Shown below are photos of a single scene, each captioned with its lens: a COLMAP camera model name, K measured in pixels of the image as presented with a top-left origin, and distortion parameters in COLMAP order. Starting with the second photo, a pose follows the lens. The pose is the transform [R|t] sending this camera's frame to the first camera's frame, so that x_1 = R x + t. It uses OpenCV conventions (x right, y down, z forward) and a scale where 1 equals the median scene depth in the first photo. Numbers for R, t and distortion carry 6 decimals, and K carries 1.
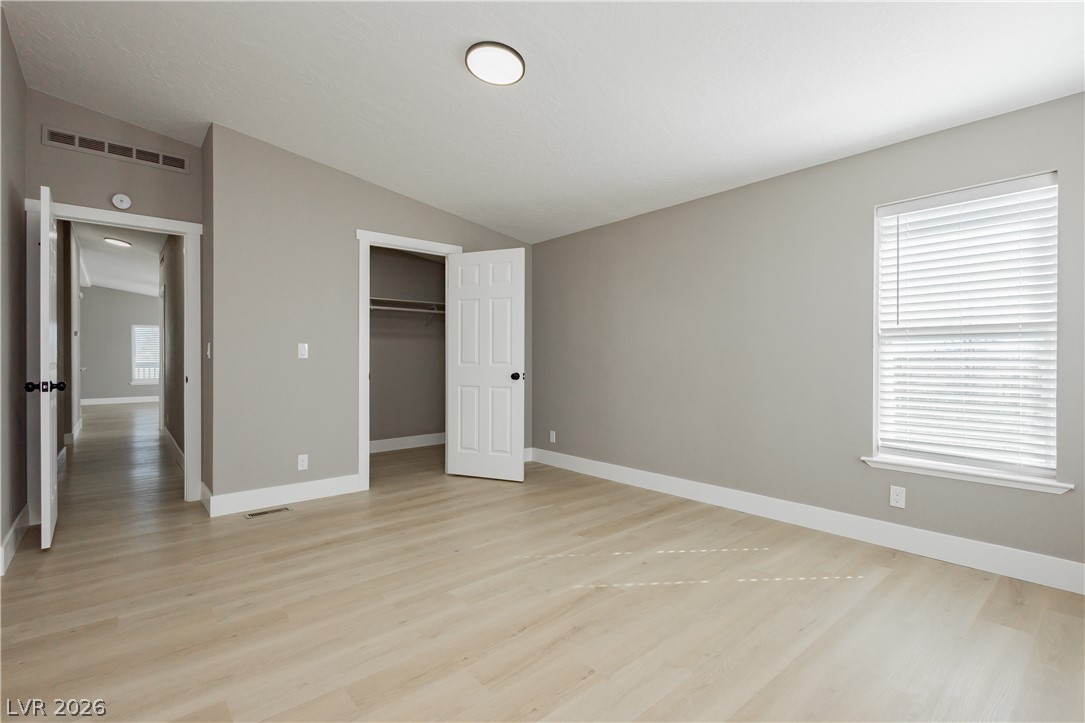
lens RADIAL K [[506.4, 0, 545.2], [0, 506.4, 360.9], [0, 0, 1]] dist [0.002890, 0.000165]
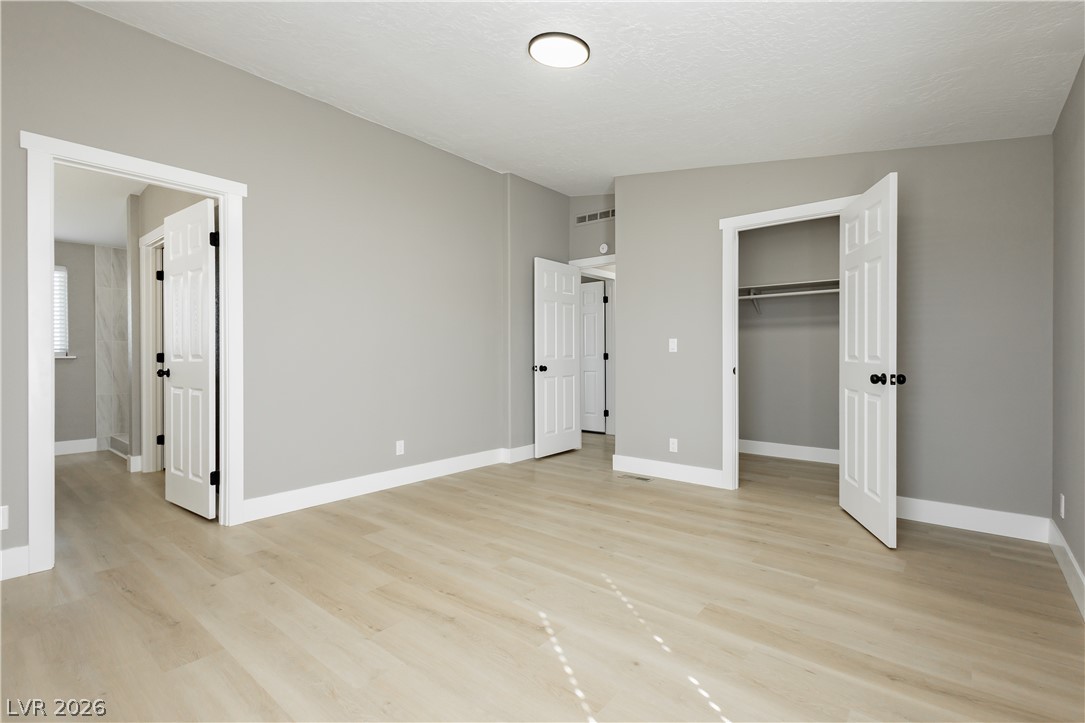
lens RADIAL K [[506.4, 0, 545.2], [0, 506.4, 360.9], [0, 0, 1]] dist [0.002890, 0.000165]
pose [[0.150077, 0.014735, -0.988564, 0.711040], [-0.000697, 0.999890, 0.014798, -0.002865], [0.988674, -0.001532, 0.150071, 0.677310]]
